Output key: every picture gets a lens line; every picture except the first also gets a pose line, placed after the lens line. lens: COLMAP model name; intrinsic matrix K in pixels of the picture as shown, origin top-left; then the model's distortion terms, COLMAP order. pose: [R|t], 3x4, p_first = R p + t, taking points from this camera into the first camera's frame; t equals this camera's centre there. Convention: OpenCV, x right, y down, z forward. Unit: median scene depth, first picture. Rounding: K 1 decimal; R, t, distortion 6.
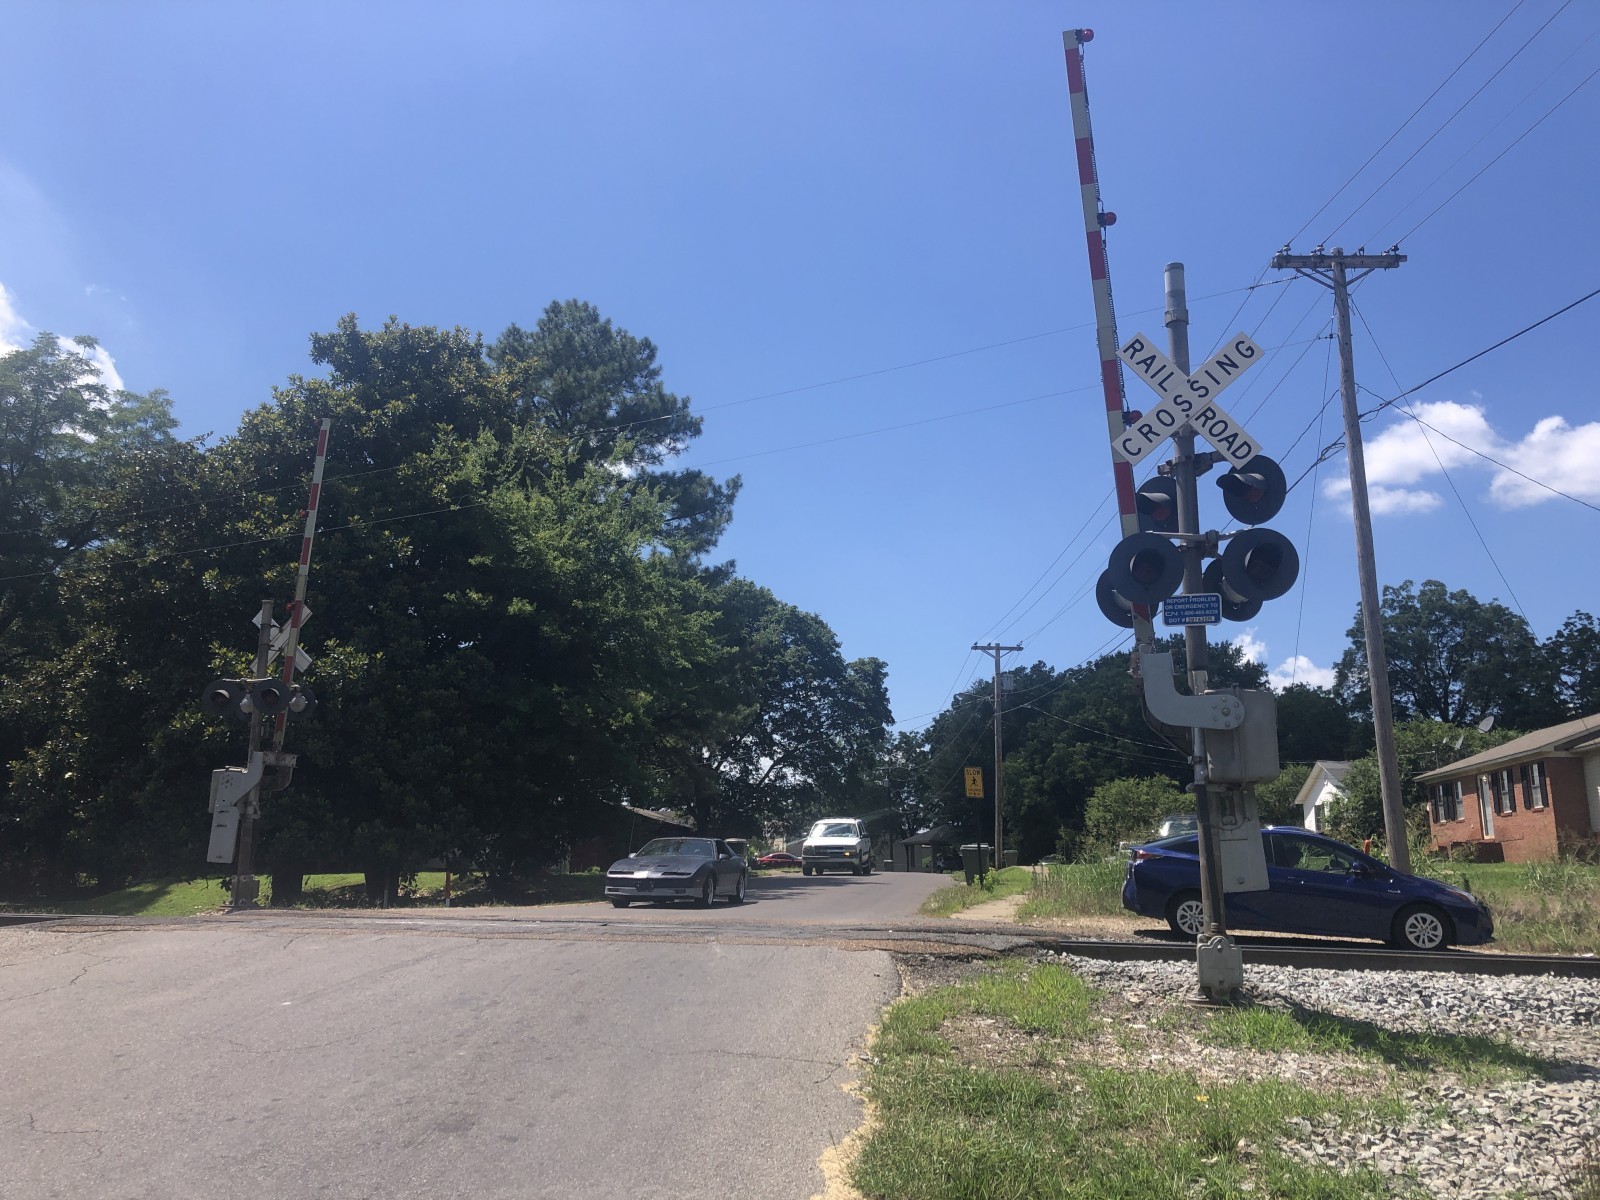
lens RADIAL K [[1335.3, 0, 794.7], [0, 1335.3, 568.9], [0, 0, 1]] dist [0.038987, -0.014414]
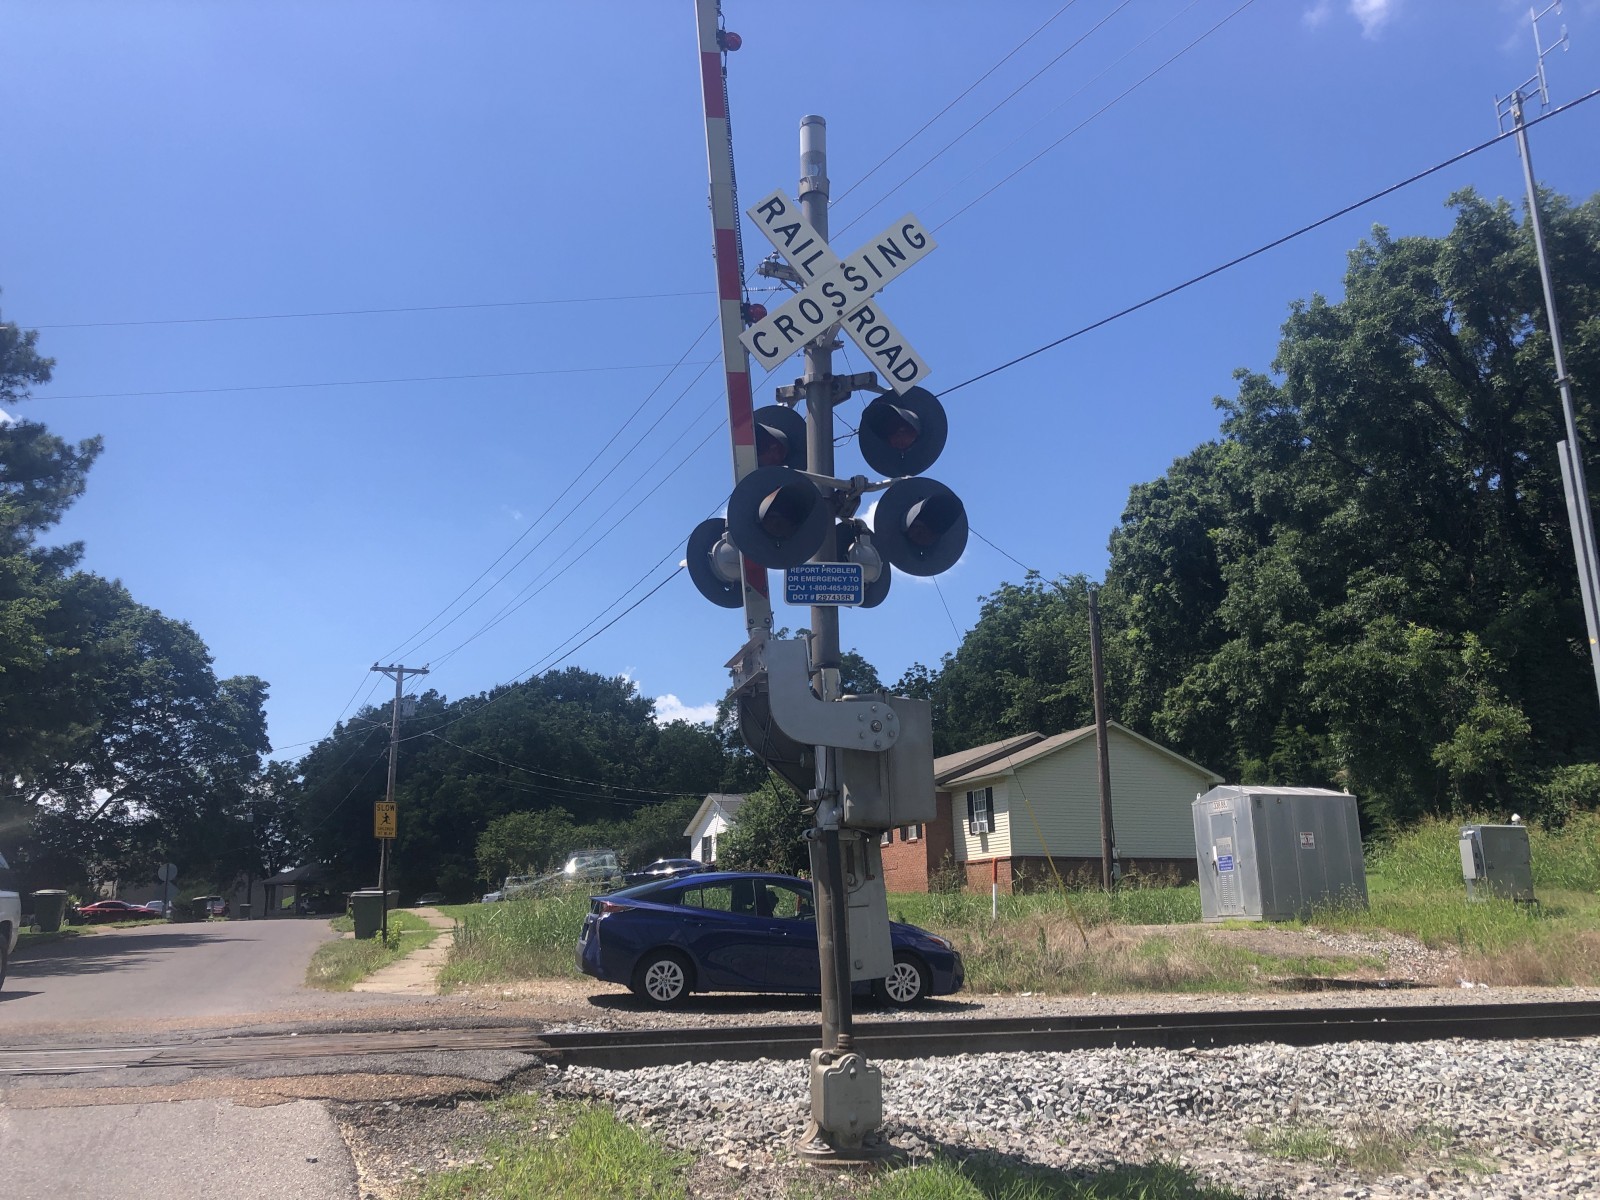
lens RADIAL K [[1335.3, 0, 794.7], [0, 1335.3, 568.9], [0, 0, 1]] dist [0.038987, -0.014414]
pose [[0.900581, 0.079449, 0.427366, -0.005058], [-0.069303, 0.996822, -0.039273, 0.011641], [-0.429128, 0.005751, 0.903225, 0.083031]]
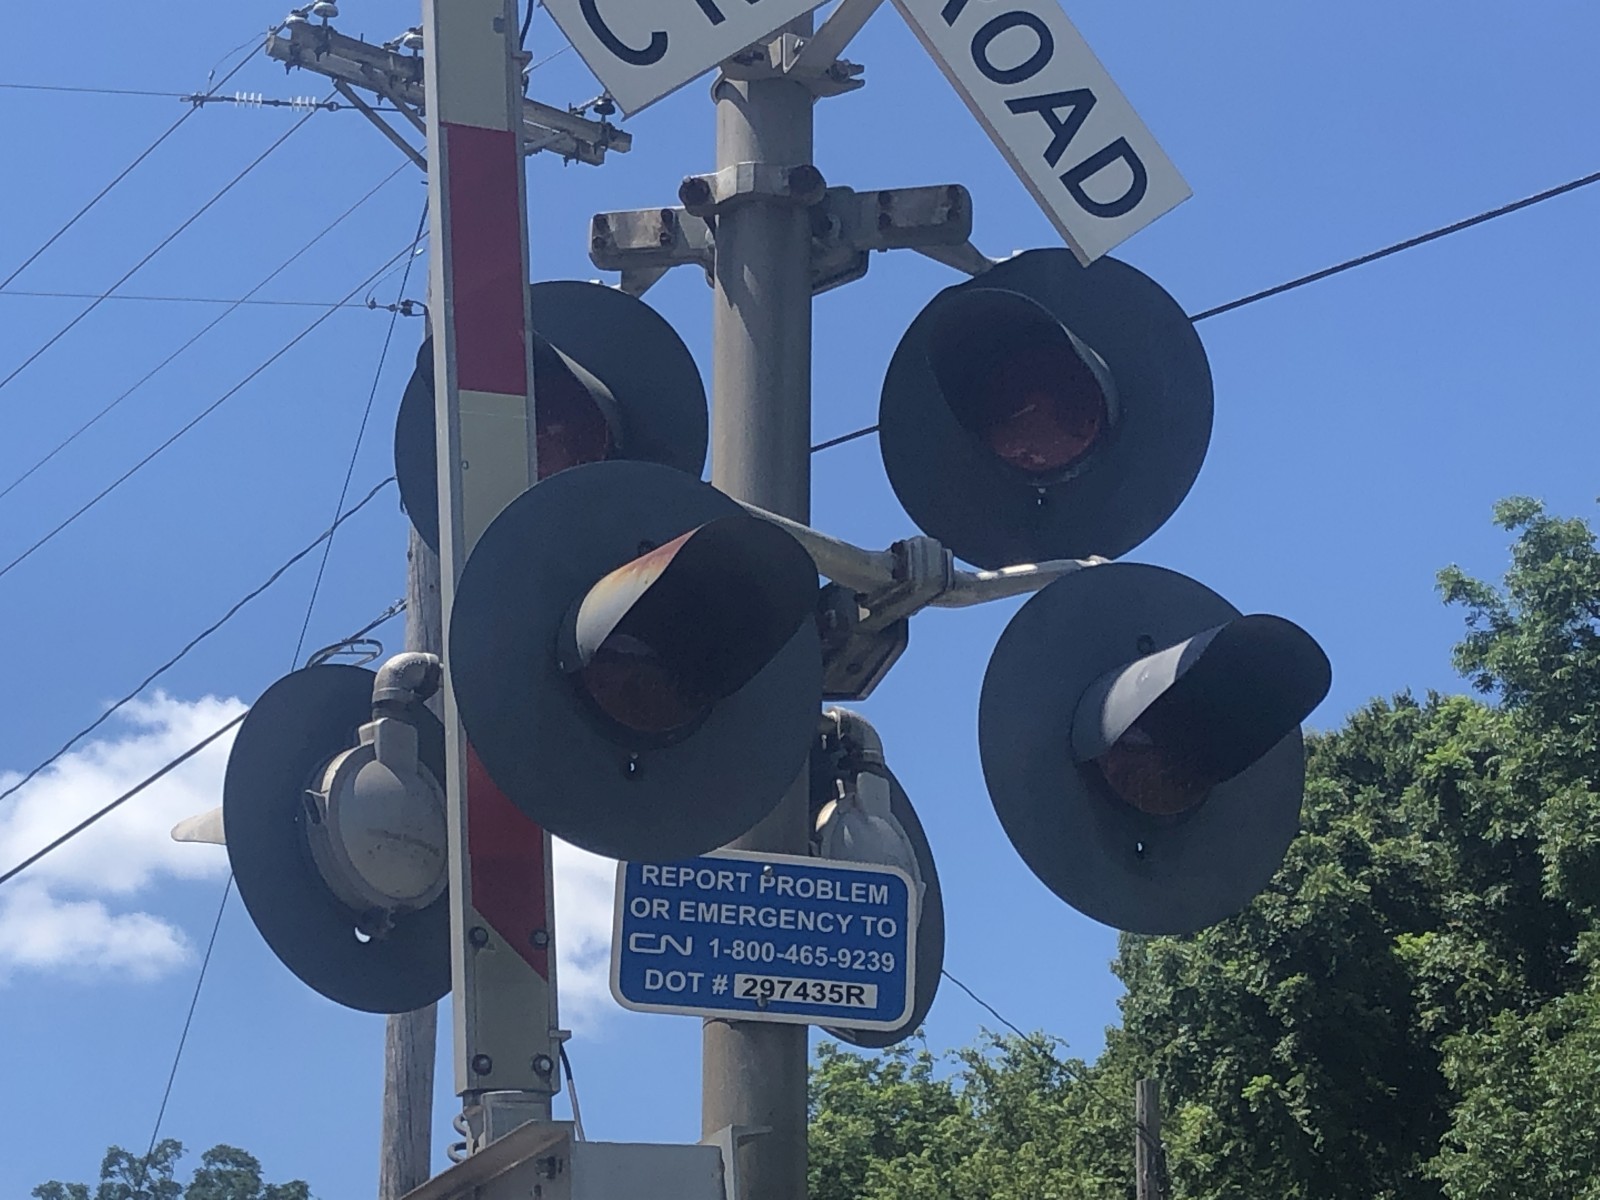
lens RADIAL K [[3634.7, 0, 869.3], [0, 3634.7, 542.3], [0, 0, 1]] dist [0.169305, 0.155184]
pose [[0.798186, 0.208997, 0.564995, 0.002150], [-0.127371, 0.975236, -0.180807, 0.015099], [-0.588791, 0.072353, 0.805040, 0.131550]]
